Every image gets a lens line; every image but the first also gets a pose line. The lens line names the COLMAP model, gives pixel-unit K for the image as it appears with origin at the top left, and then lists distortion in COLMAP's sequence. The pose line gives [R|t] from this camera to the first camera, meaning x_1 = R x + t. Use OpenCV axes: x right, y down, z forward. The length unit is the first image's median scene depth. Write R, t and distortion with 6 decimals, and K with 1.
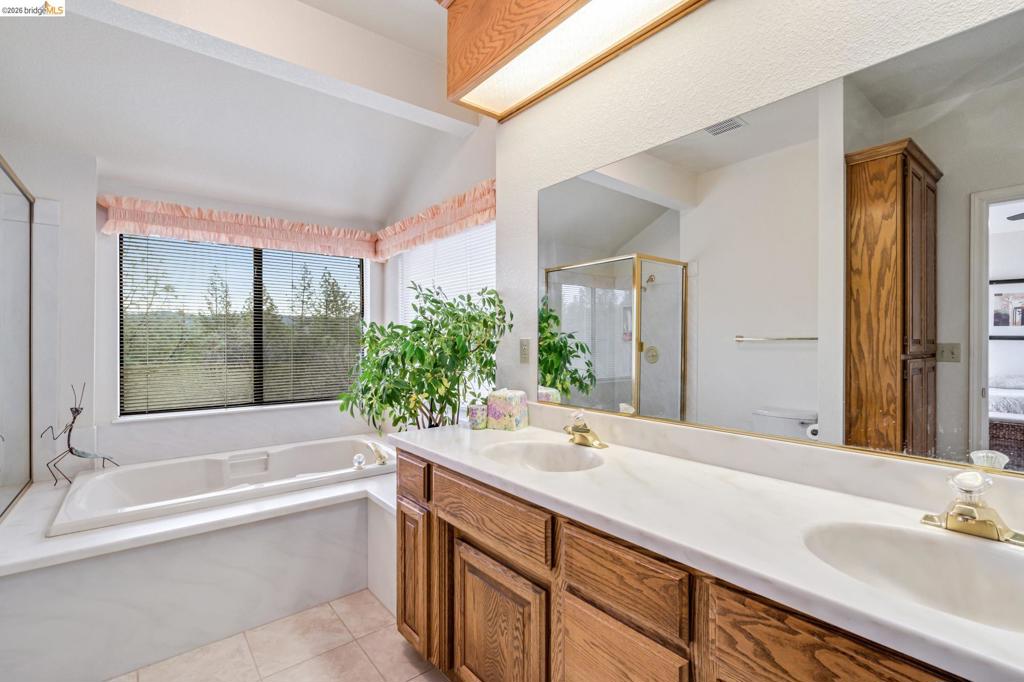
lens RADIAL K [[466.3, 0, 512.2], [0, 466.3, 342.5], [0, 0, 1]] dist [0.001624, 0.000302]
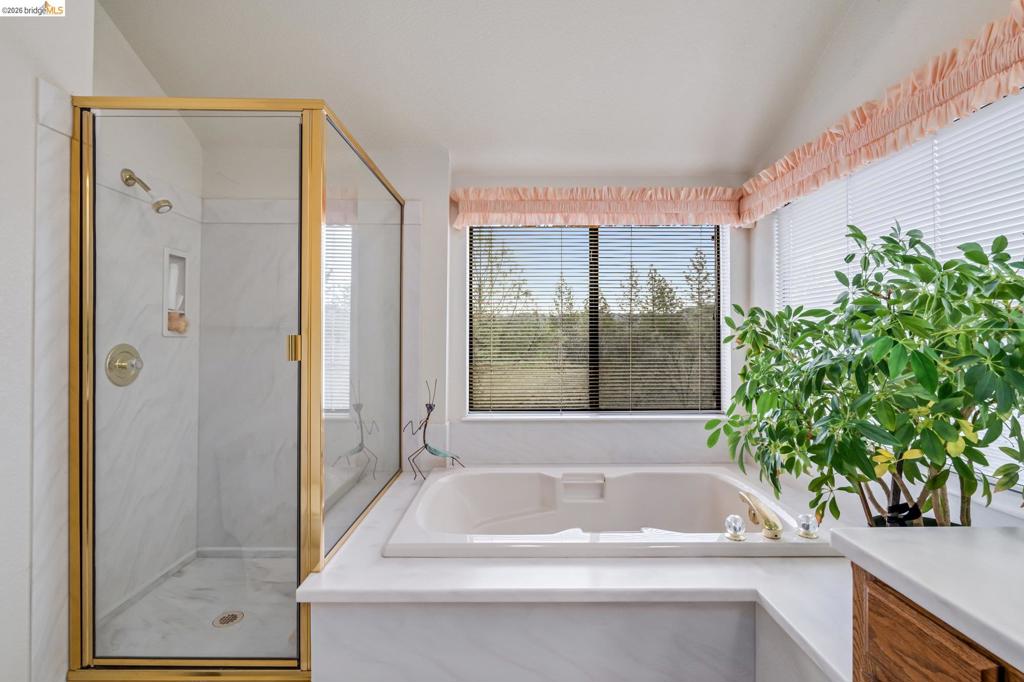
lens RADIAL K [[469.4, 0, 511.9], [0, 469.4, 330.8], [0, 0, 1]] dist [0.001990, 0.000359]
pose [[0.782828, -0.006228, -0.622207, -0.152825], [-0.004608, 0.999864, -0.015806, -0.000422], [0.622221, 0.015241, 0.782693, 0.282054]]
